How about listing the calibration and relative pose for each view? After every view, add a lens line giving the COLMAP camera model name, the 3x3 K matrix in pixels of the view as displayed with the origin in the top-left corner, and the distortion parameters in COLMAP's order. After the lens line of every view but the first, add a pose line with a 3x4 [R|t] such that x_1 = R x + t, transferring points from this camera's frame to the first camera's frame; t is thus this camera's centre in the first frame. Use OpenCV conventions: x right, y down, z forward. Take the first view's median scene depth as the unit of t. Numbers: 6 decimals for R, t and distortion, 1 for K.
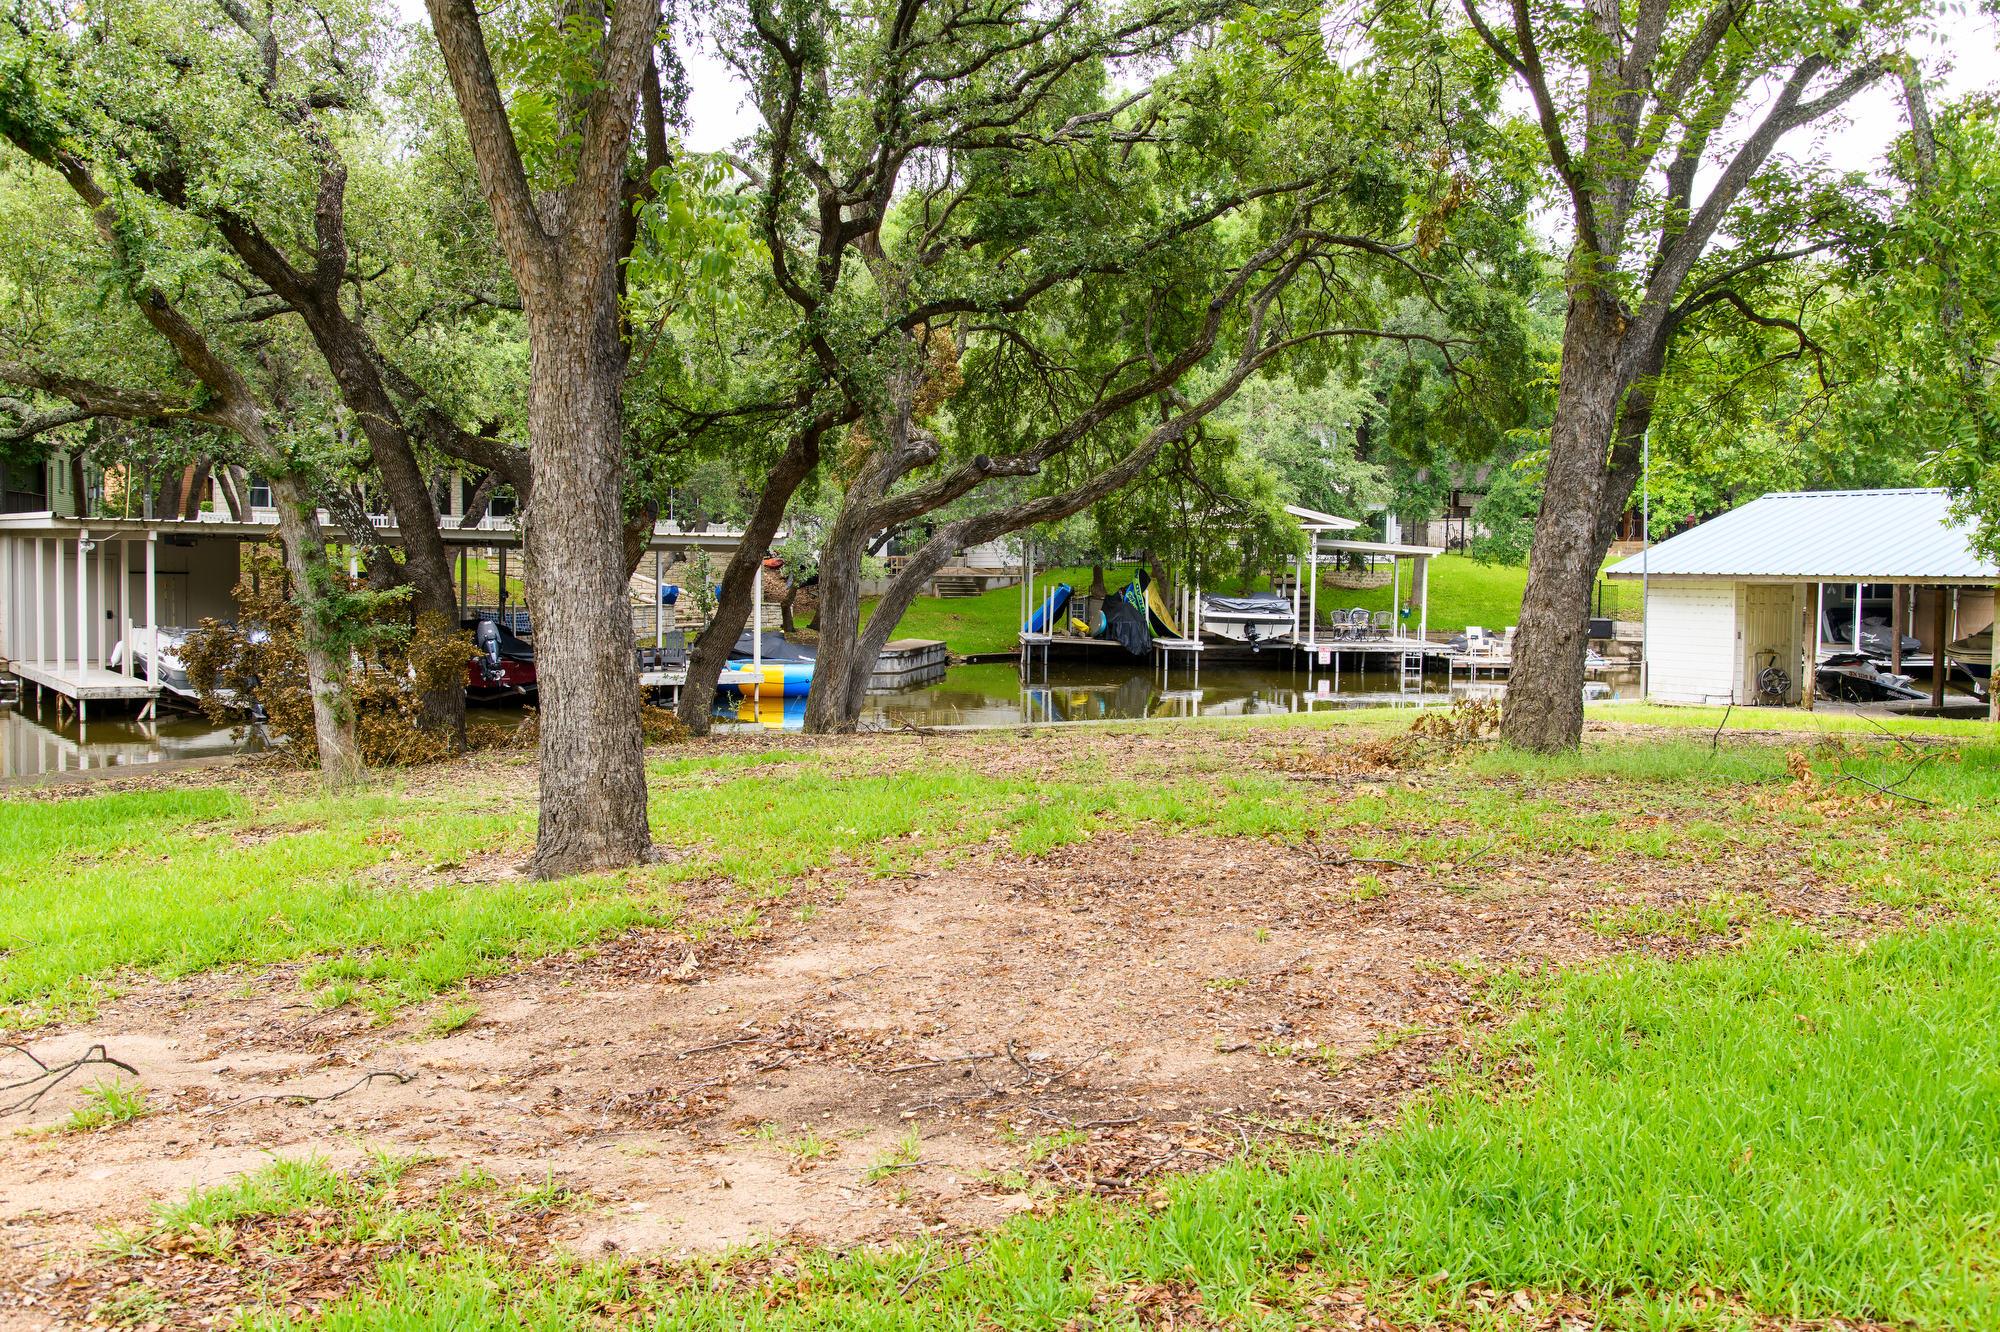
lens RADIAL K [[1924.1, 0, 1003.7], [0, 1924.1, 669.3], [0, 0, 1]] dist [0.006440, 0.000000]
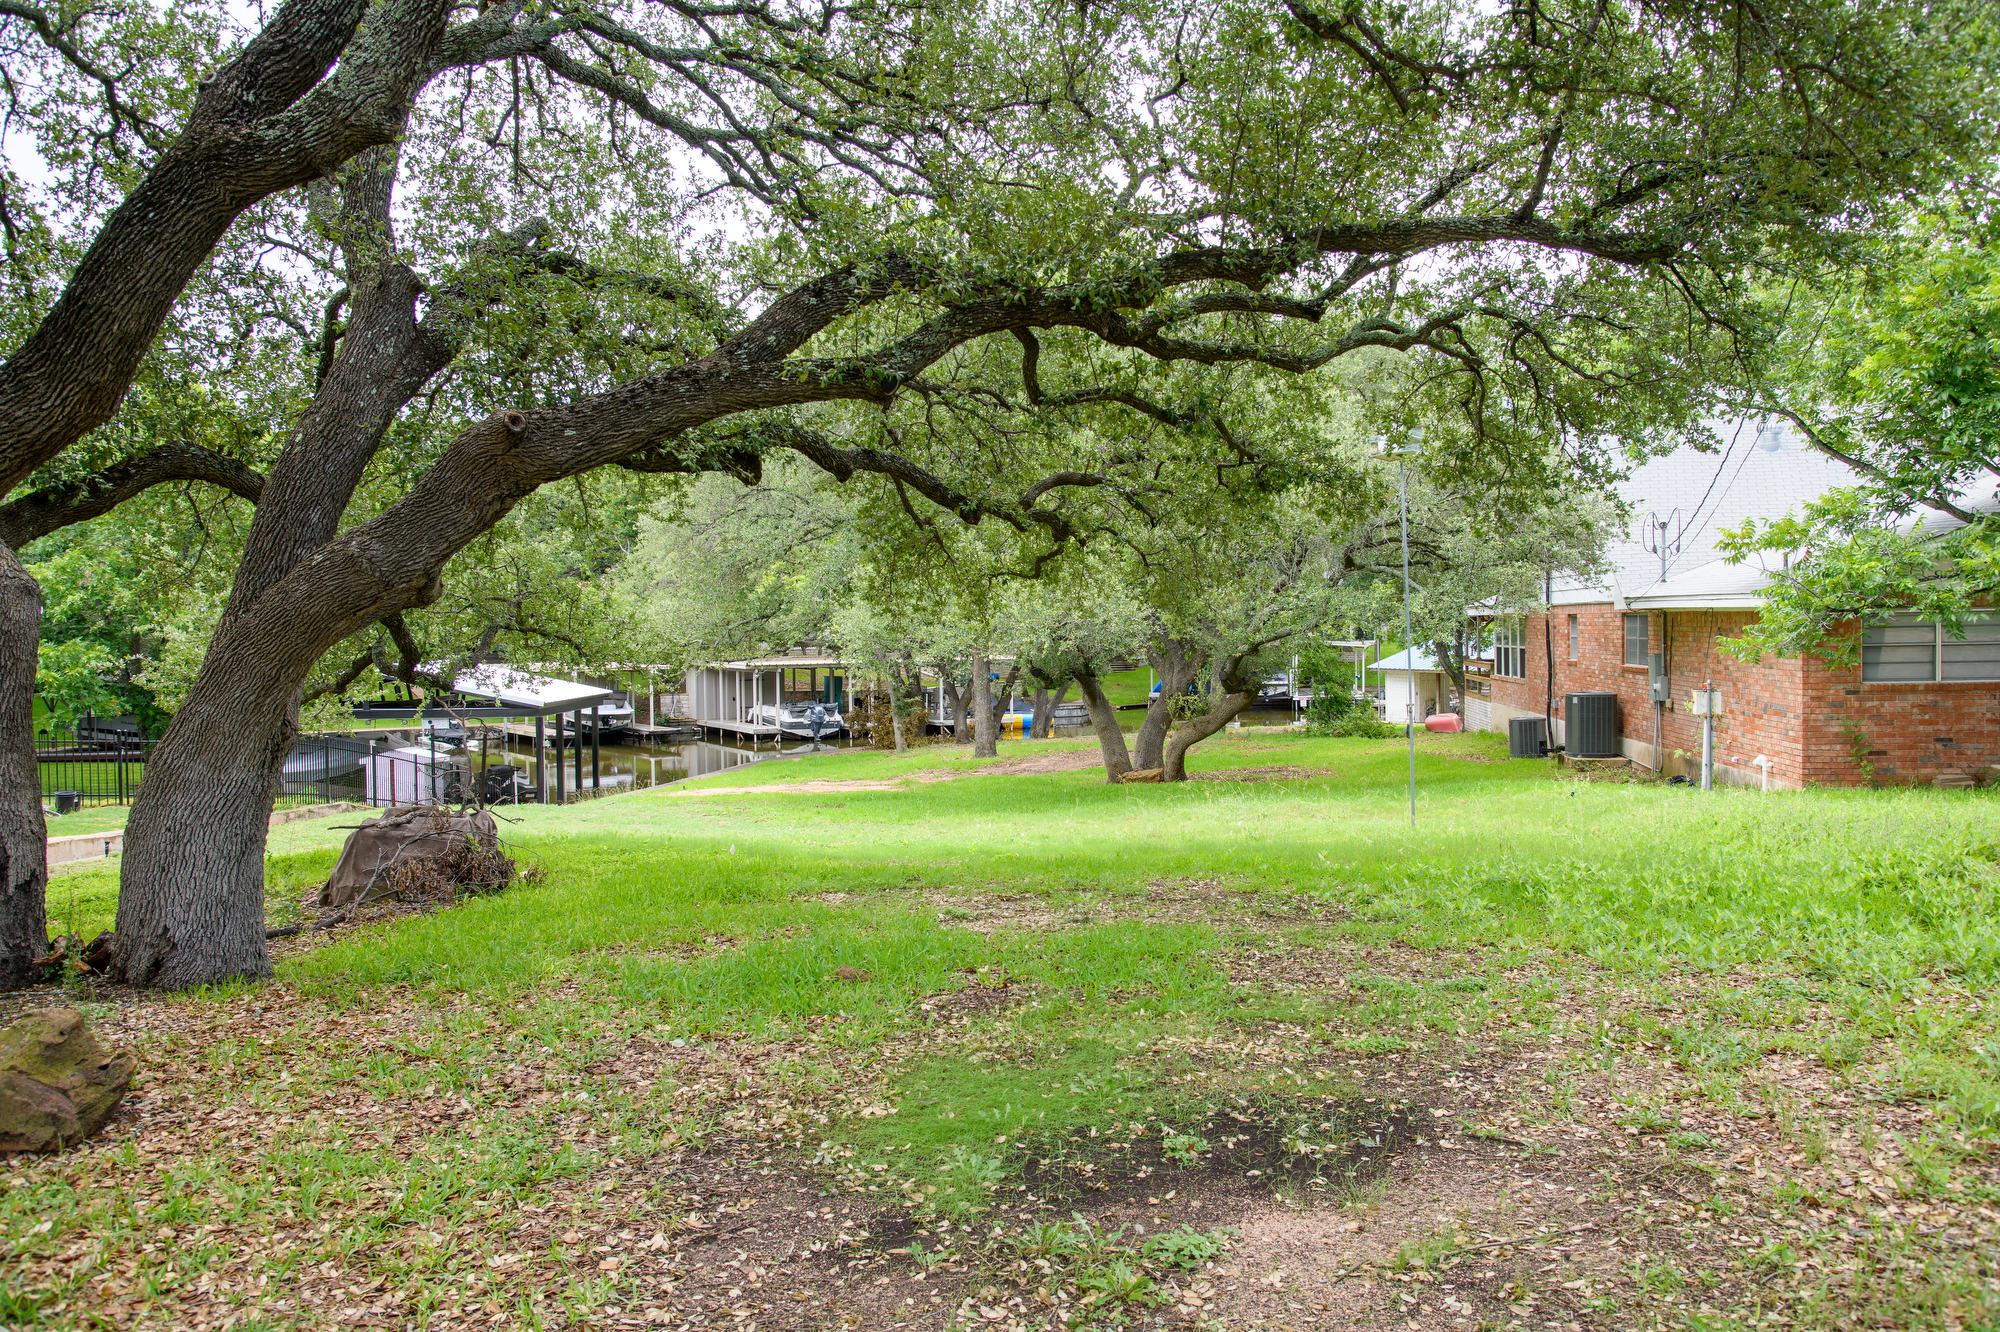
lens RADIAL K [[1769.2, 0, 993.9], [0, 1769.2, 668.3], [0, 0, 1]] dist [-0.008815, -0.001441]
pose [[0.991047, -0.025621, -0.131036, 0.148195], [0.022502, 0.999428, -0.025230, -0.005419], [0.131607, 0.022056, 0.991057, -1.260967]]
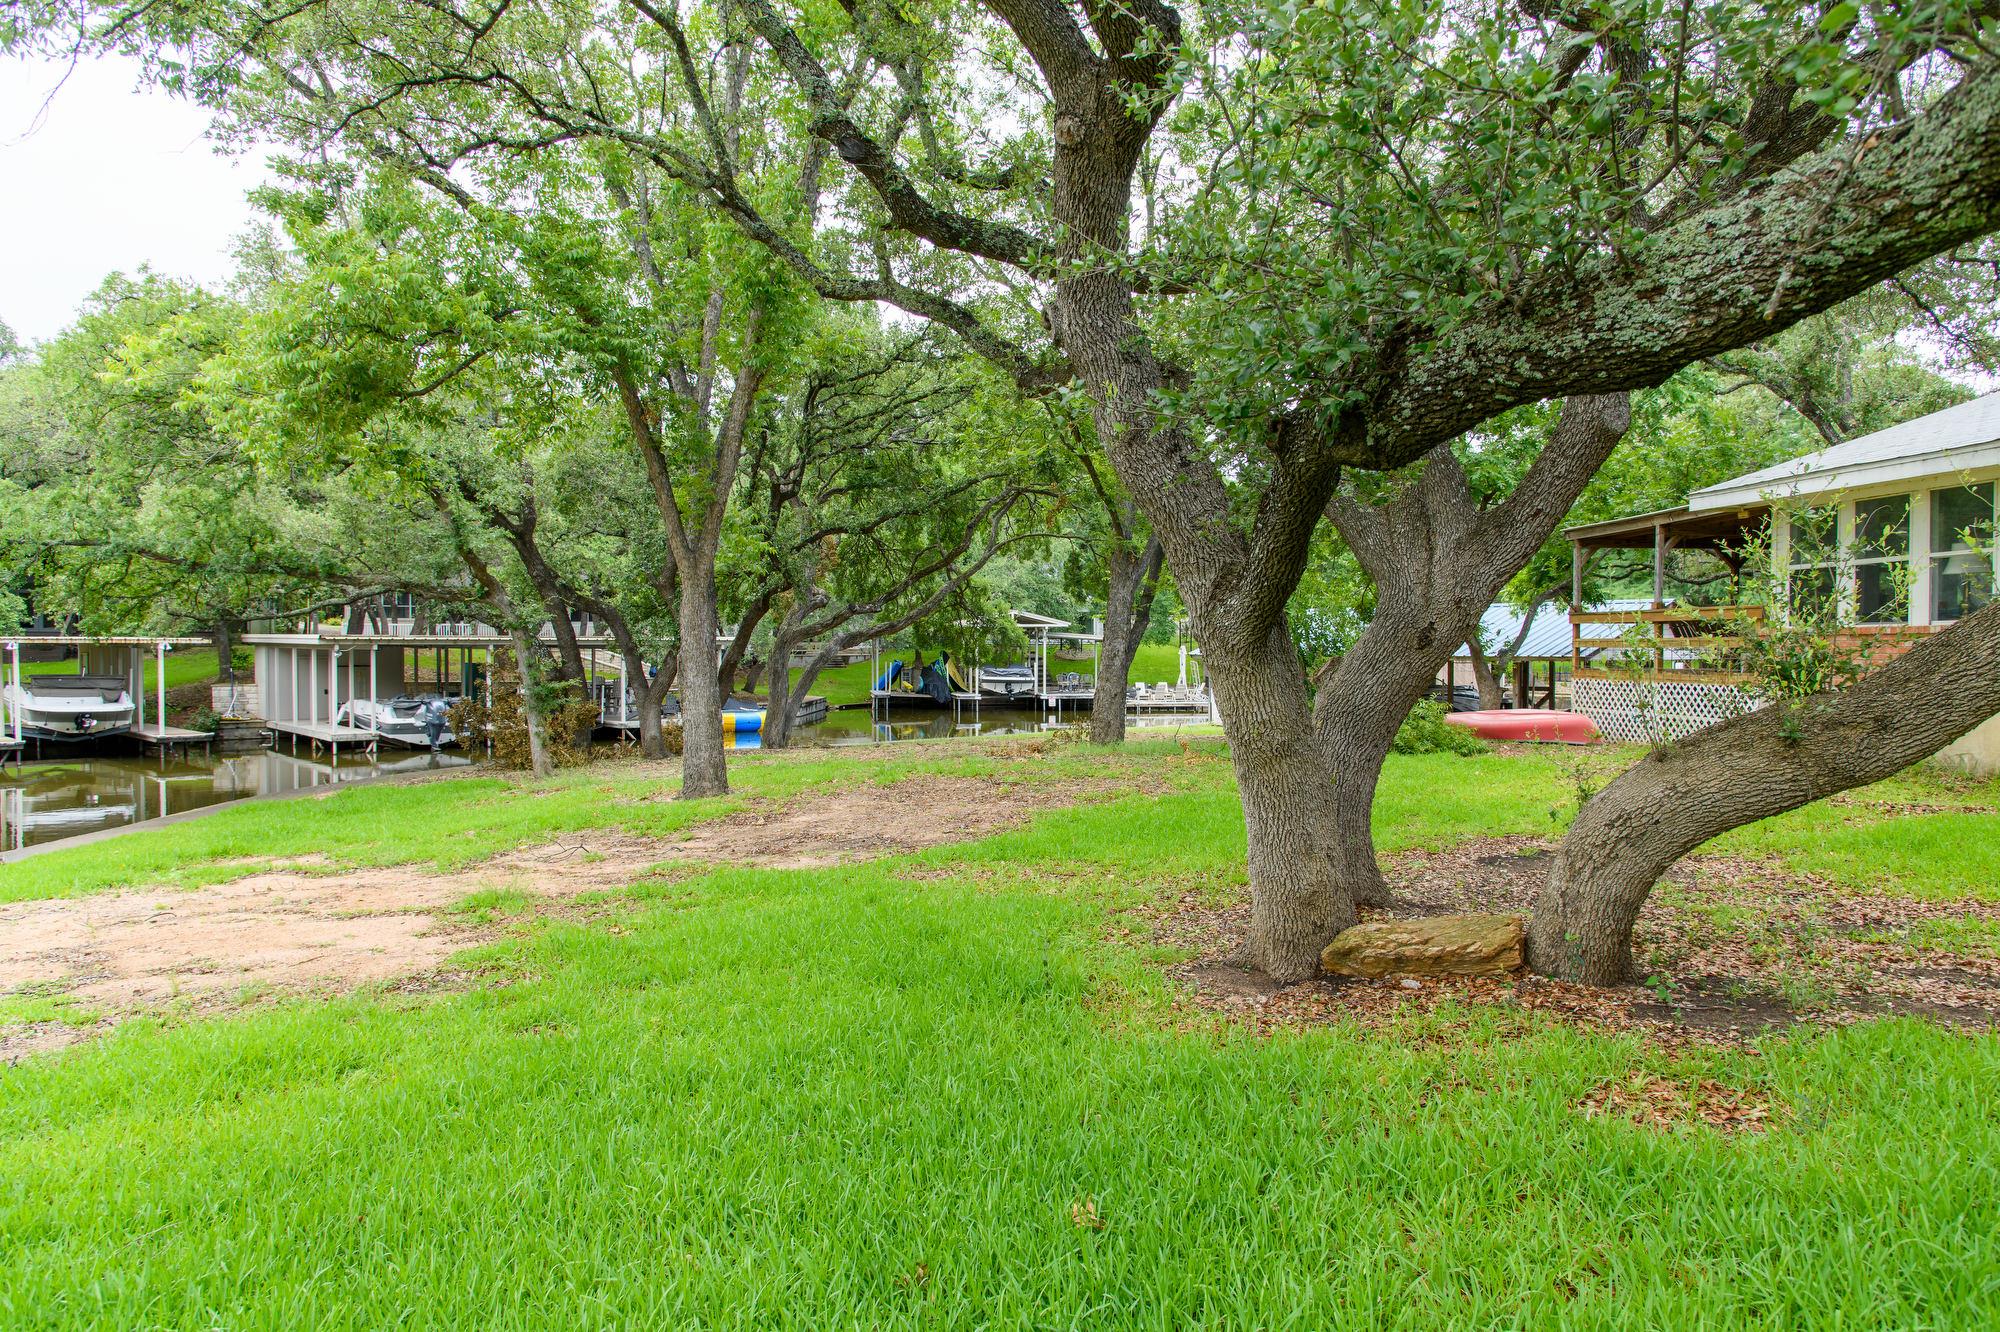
lens RADIAL K [[1333.1, 0, 1007.8], [0, 1333.1, 669.6], [0, 0, 1]] dist [0.003032, -0.000581]
pose [[0.993564, -0.017153, 0.111962, -0.005111], [0.020664, 0.999328, -0.030269, -0.000291], [-0.111368, 0.032388, 0.993251, -0.259956]]
